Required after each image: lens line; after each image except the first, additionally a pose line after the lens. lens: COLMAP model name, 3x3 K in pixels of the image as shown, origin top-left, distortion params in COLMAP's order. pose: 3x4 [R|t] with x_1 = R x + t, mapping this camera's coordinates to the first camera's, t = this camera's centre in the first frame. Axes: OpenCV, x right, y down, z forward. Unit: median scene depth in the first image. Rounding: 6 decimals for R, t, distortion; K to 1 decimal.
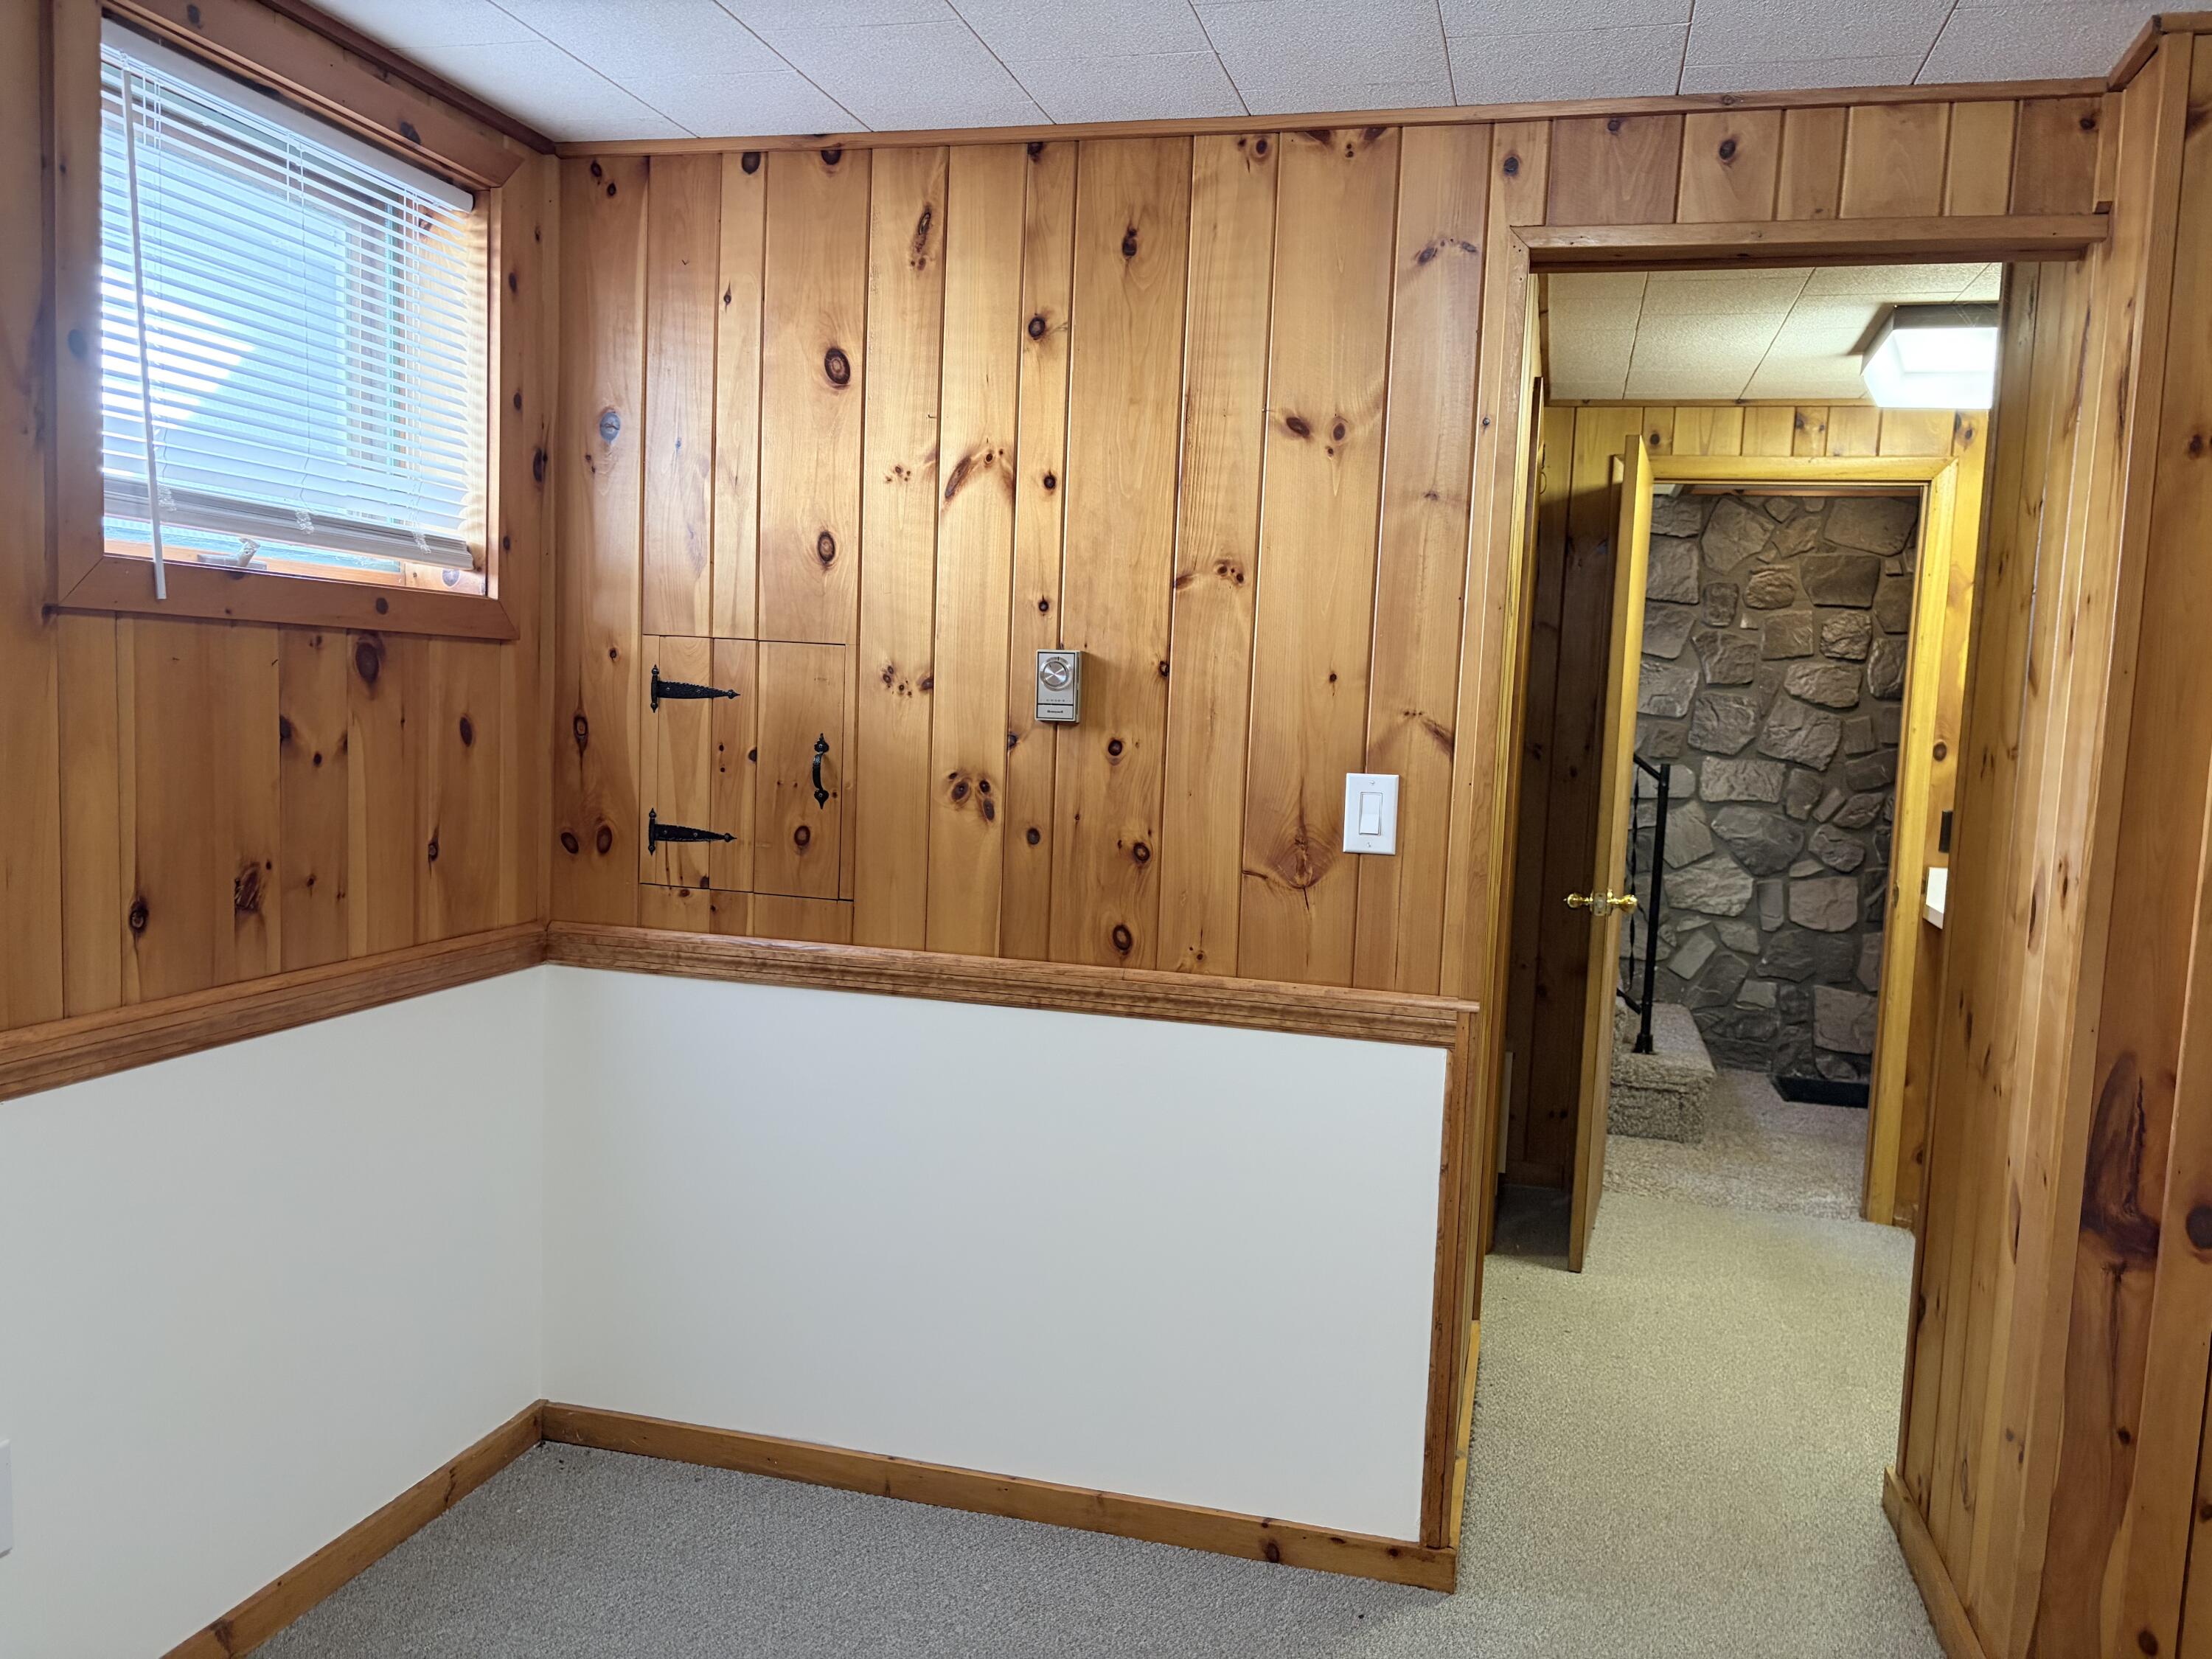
lens RADIAL K [[1657.1, 0, 1098.2], [0, 1657.1, 843.2], [0, 0, 1]] dist [0.055994, -0.064636]
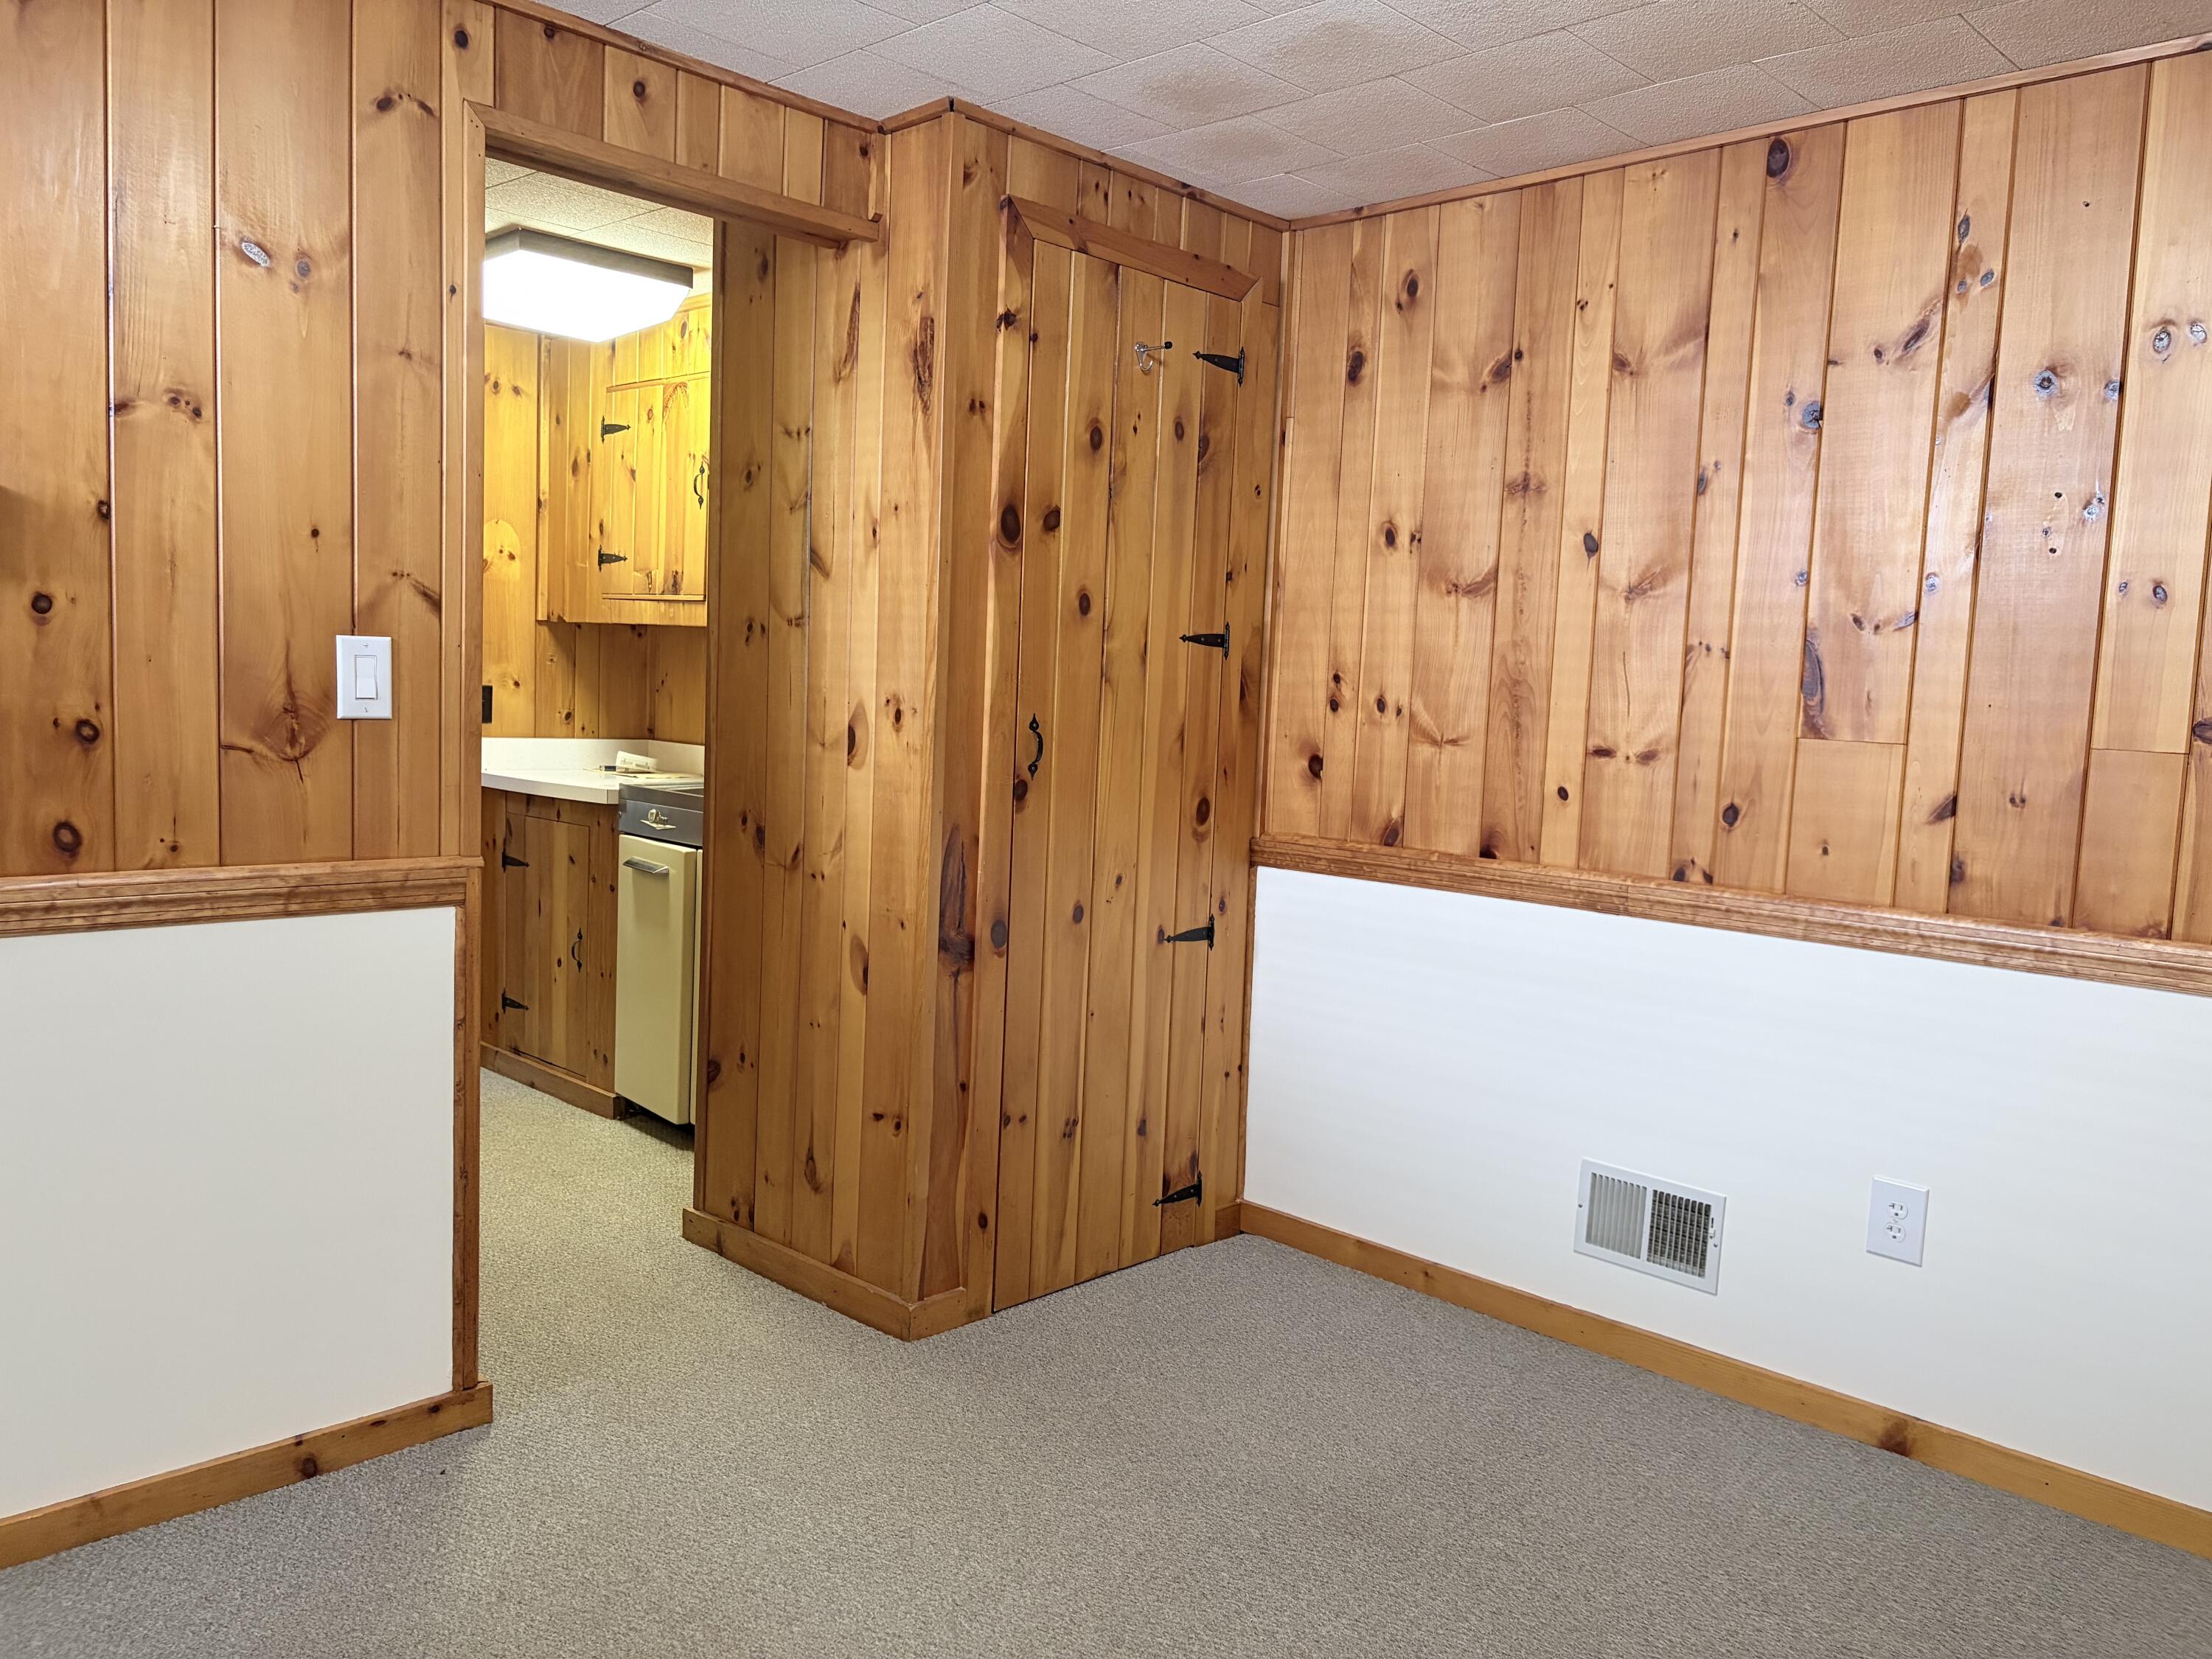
lens RADIAL K [[1657.1, 0, 1107.6], [0, 1657.1, 826.9], [0, 0, 1]] dist [0.055994, -0.064636]
pose [[0.493883, -0.098276, 0.863957, -0.465938], [0.056156, 0.995123, 0.081094, 0.014053], [-0.867713, 0.008465, 0.496994, 0.140369]]
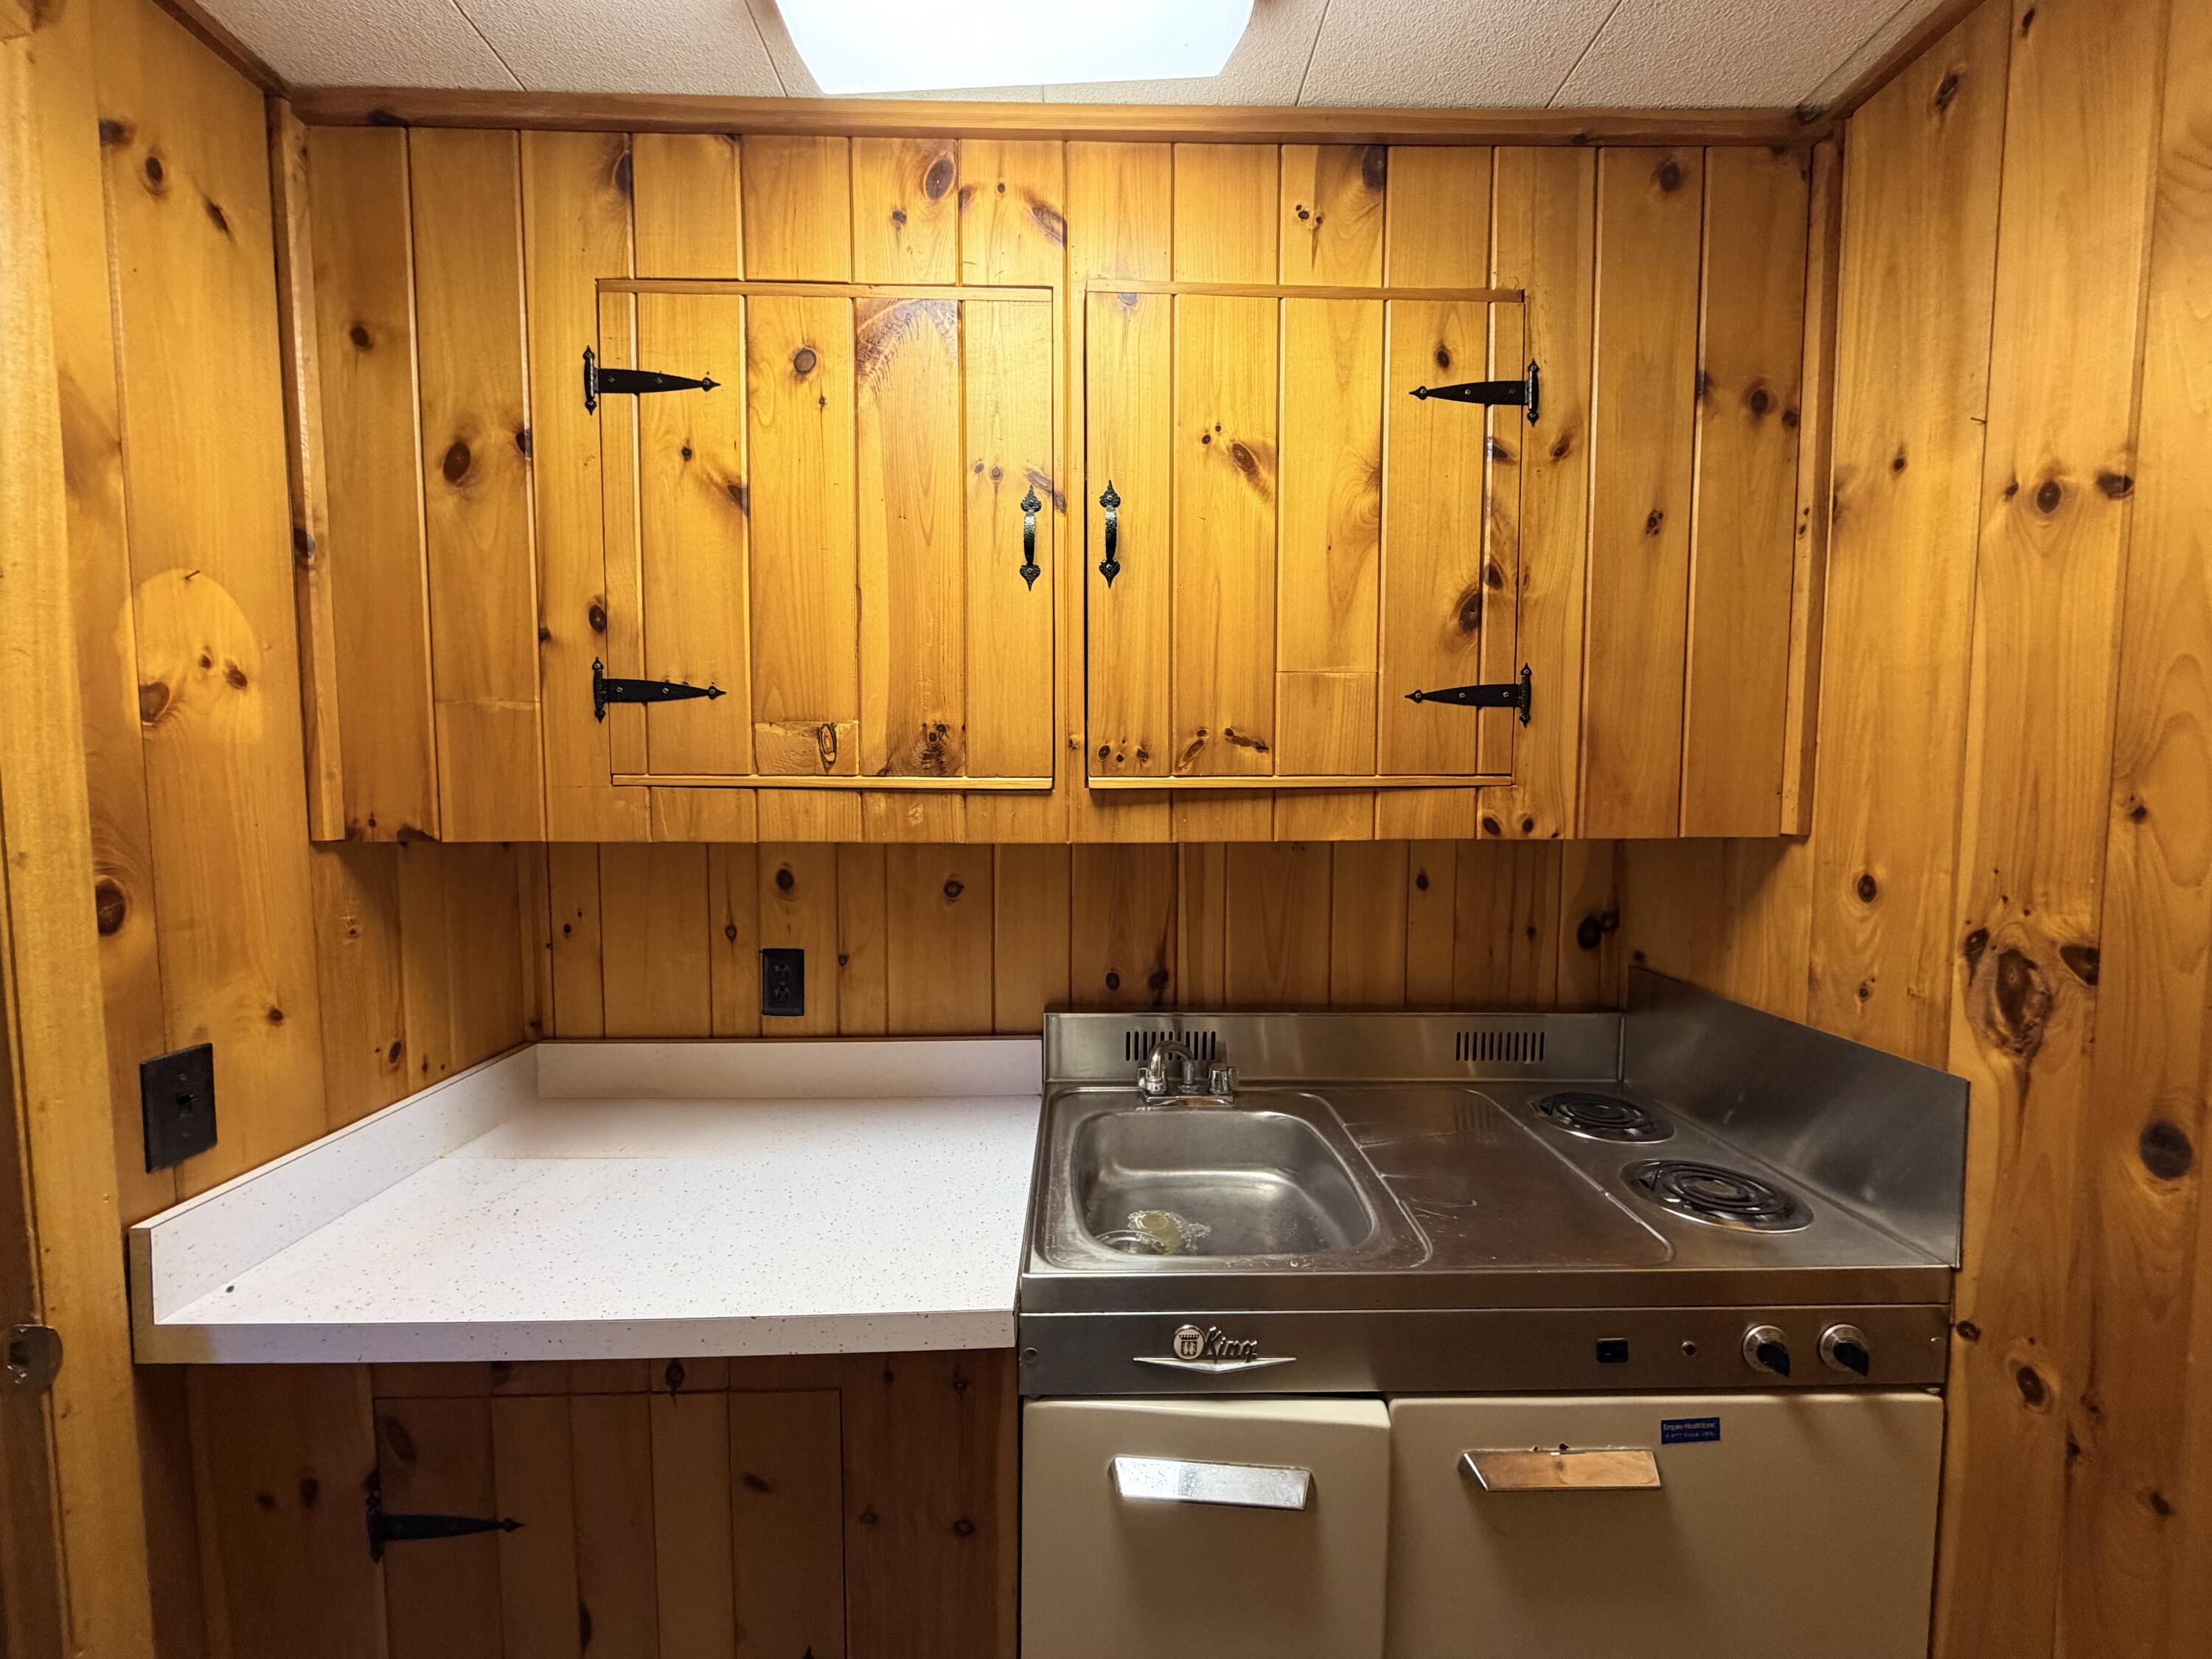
lens RADIAL K [[883.0, 0, 1105.4], [0, 883.0, 832.7], [0, 0, 1]] dist [0.001015, 0.000059]
pose [[-0.277299, -0.100854, 0.955476, -0.008995], [0.074421, 0.989233, 0.126016, -0.061614], [-0.957897, 0.106051, -0.266808, 0.810018]]
